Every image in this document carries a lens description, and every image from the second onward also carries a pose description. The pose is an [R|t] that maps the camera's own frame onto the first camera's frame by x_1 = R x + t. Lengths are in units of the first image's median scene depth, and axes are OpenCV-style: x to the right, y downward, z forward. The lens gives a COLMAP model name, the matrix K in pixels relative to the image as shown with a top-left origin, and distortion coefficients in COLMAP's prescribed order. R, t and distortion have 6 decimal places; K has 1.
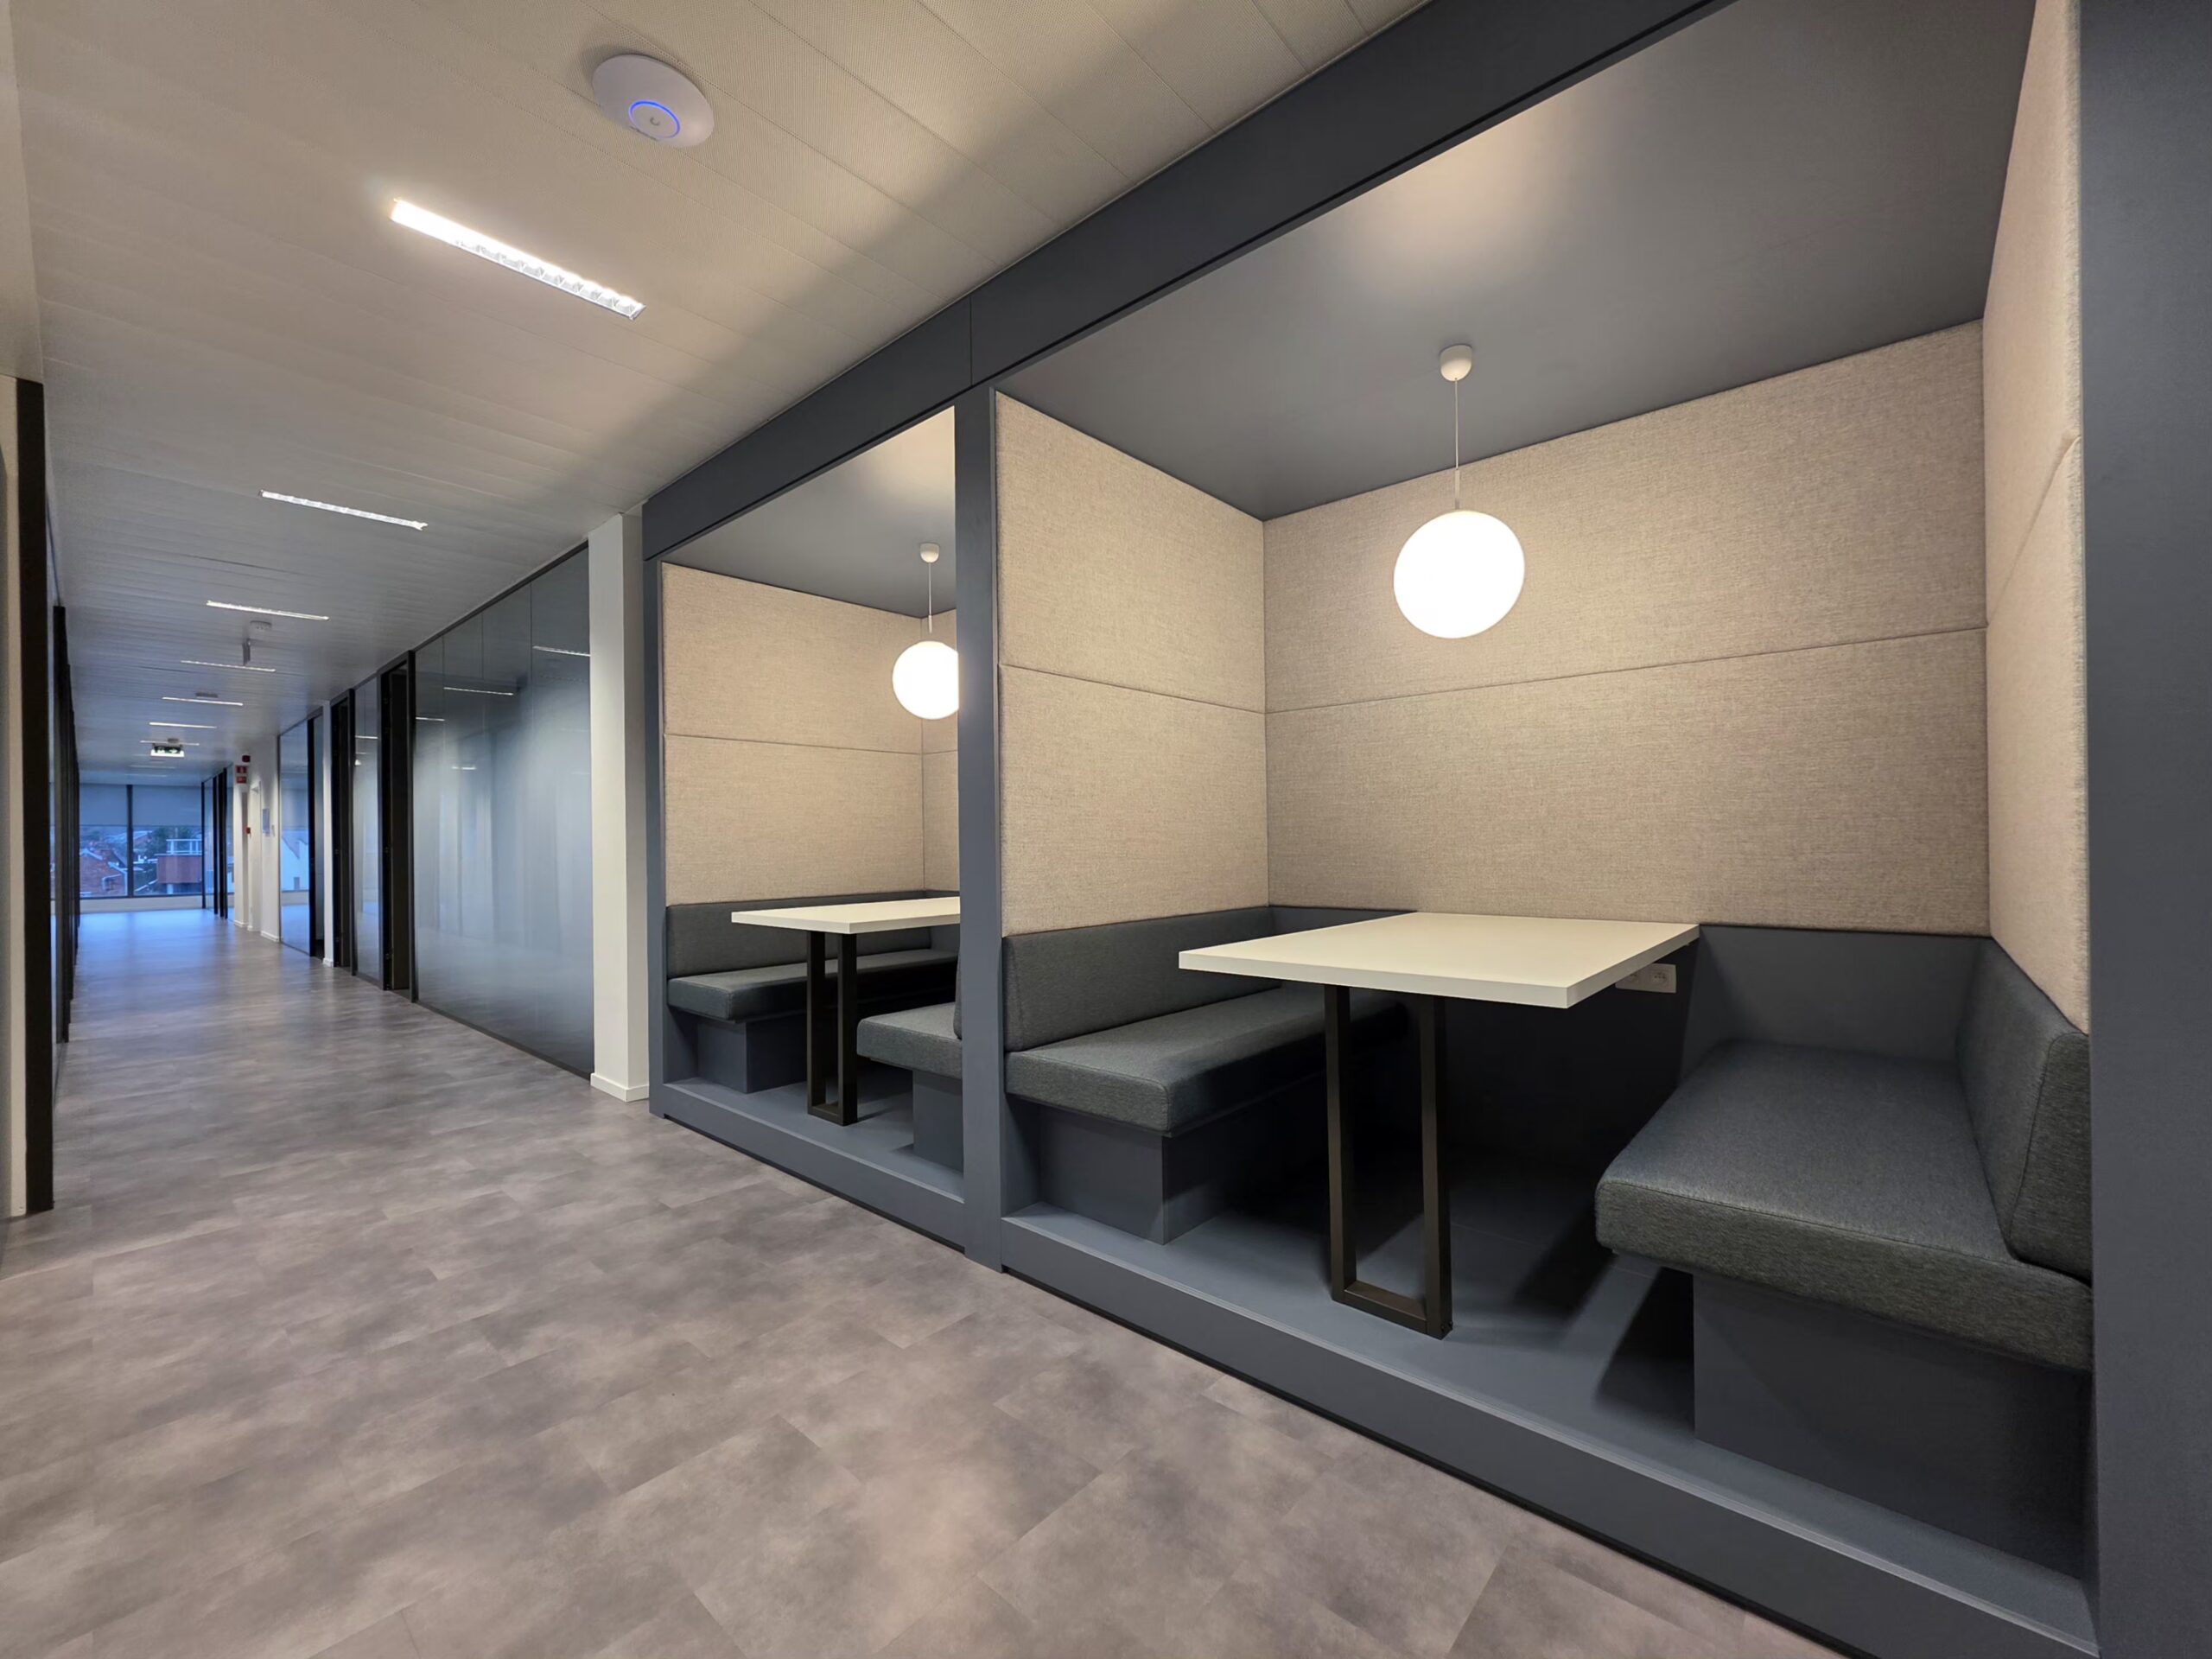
lens RADIAL K [[897.4, 0, 1115.8], [0, 897.4, 848.5], [0, 0, 1]] dist [0.003605, 0.000320]
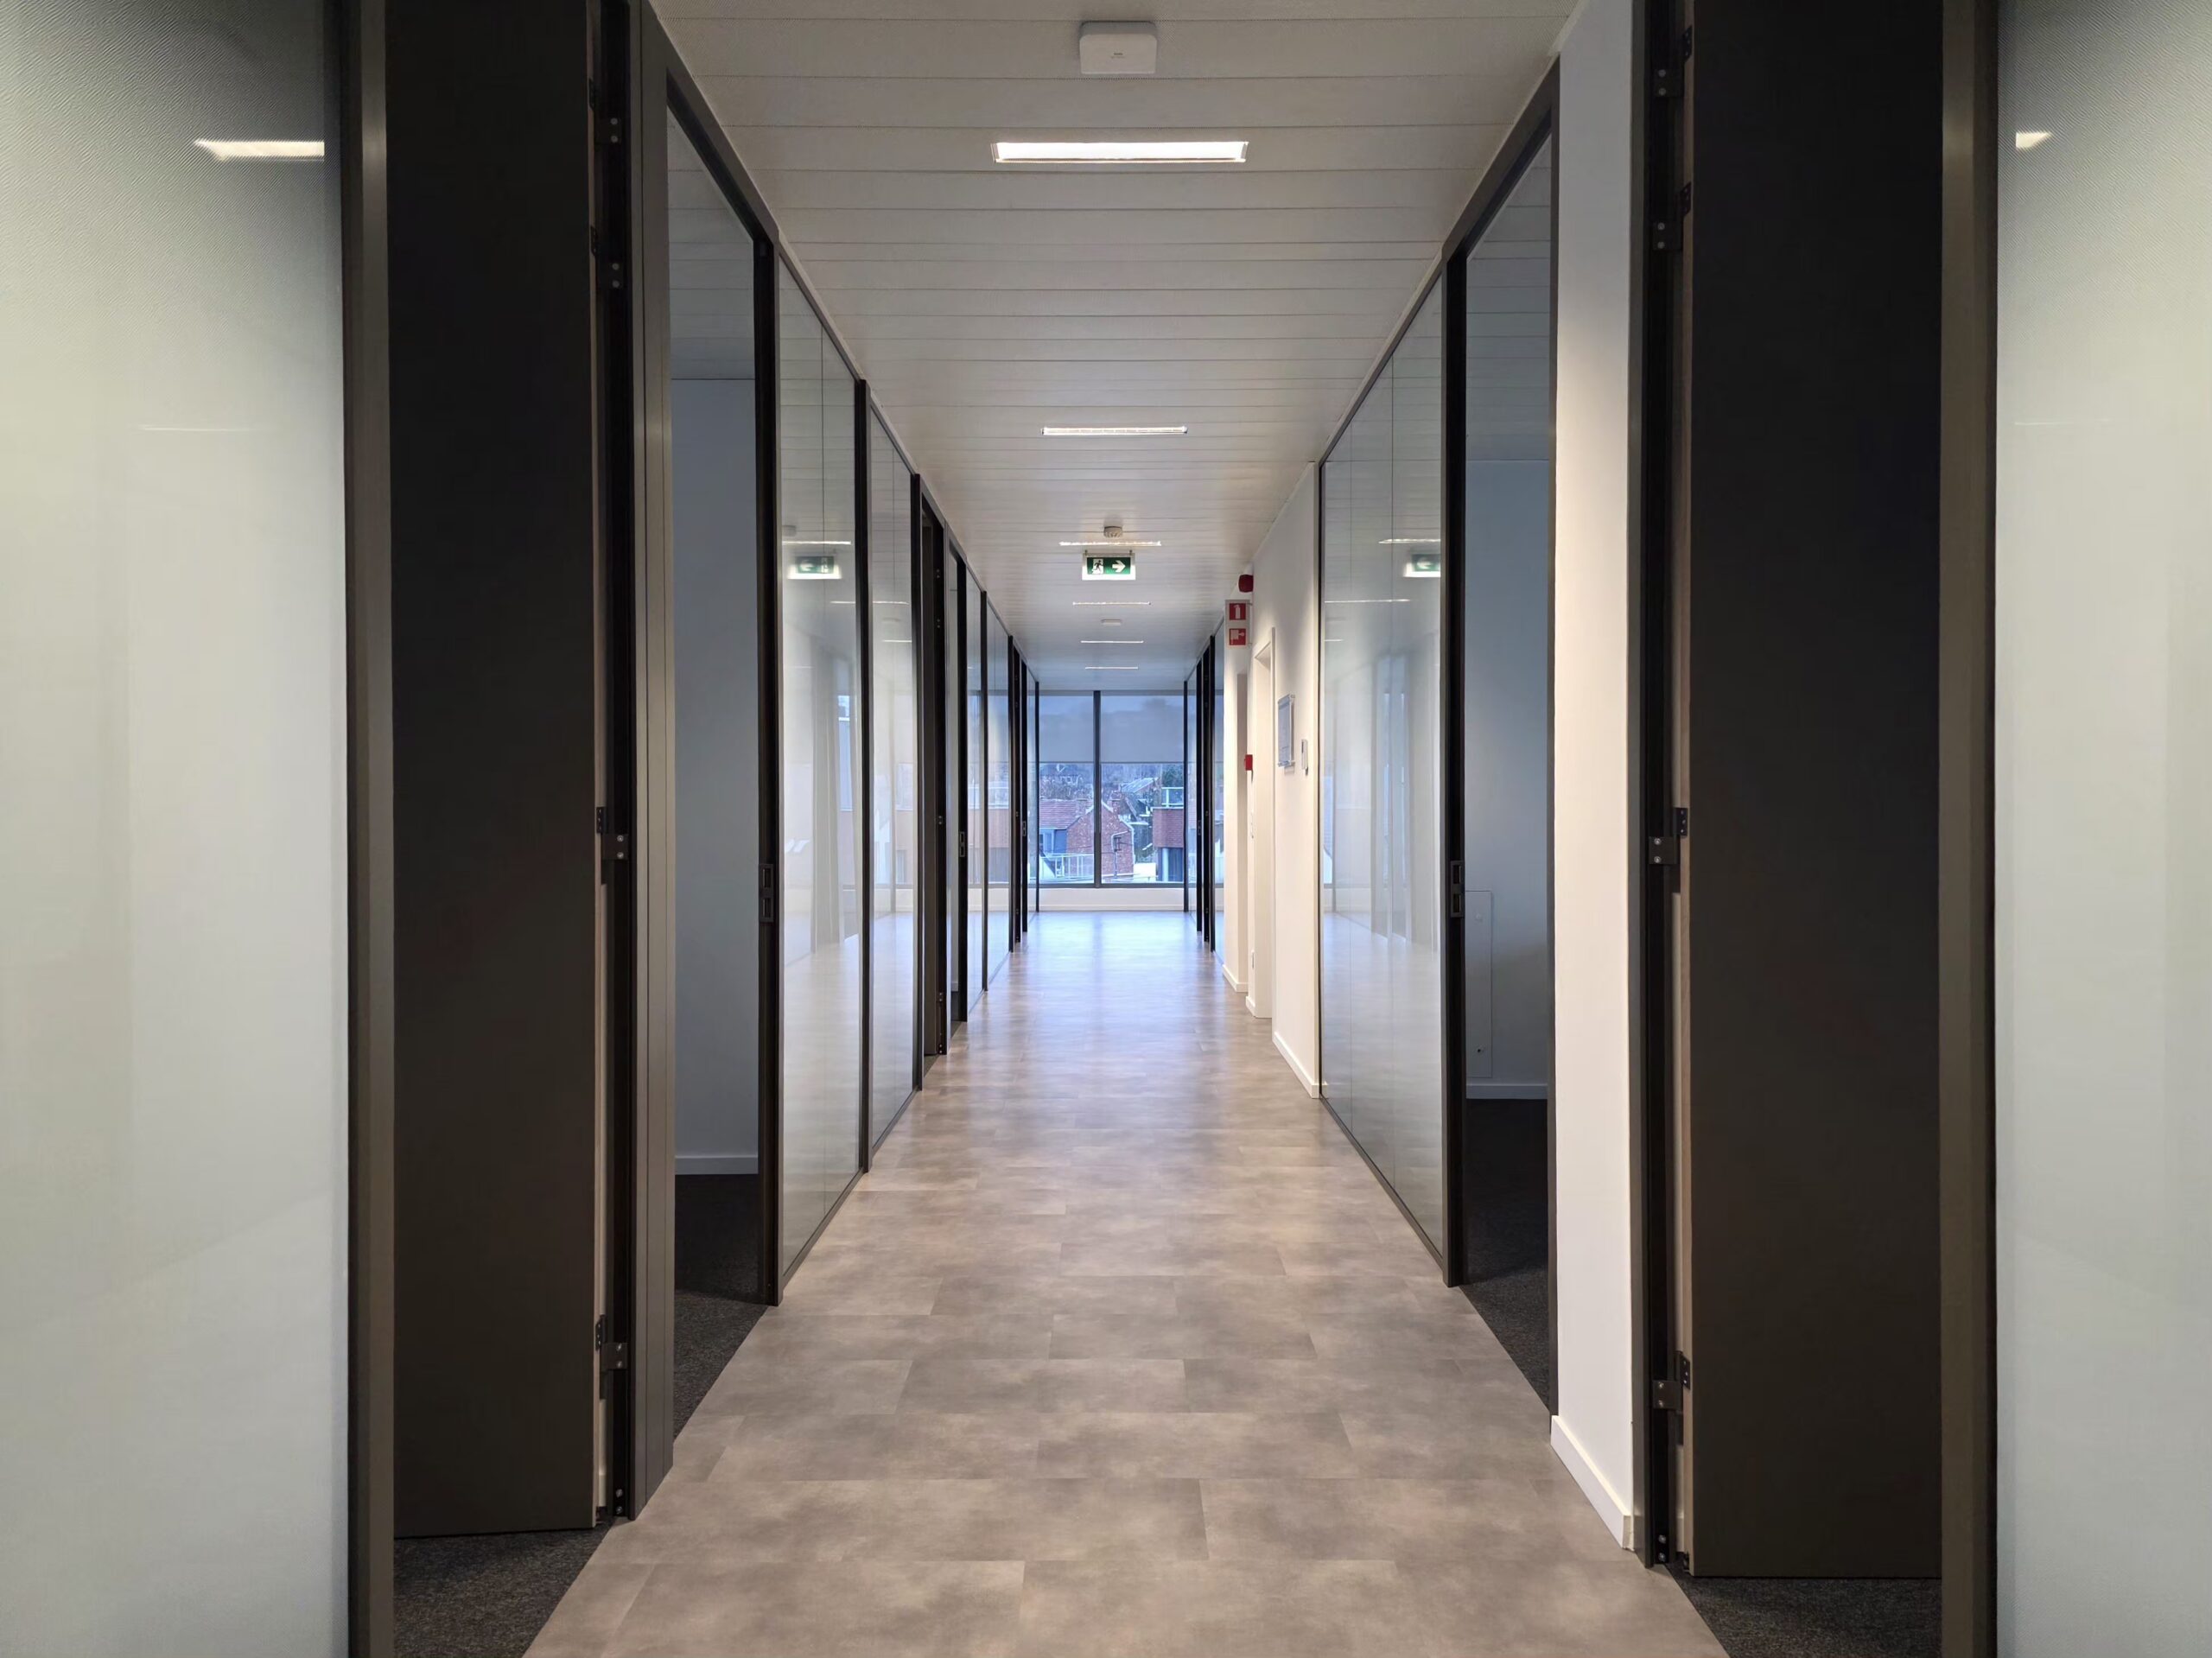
lens RADIAL K [[1482.4, 0, 1106.3], [0, 1482.4, 824.4], [0, 0, 1]] dist [-0.004533, -0.000219]
pose [[0.656365, 0.014005, -0.754314, -0.501532], [-0.001436, 0.999849, 0.017315, -0.003338], [0.754442, -0.010281, 0.656286, 0.513189]]
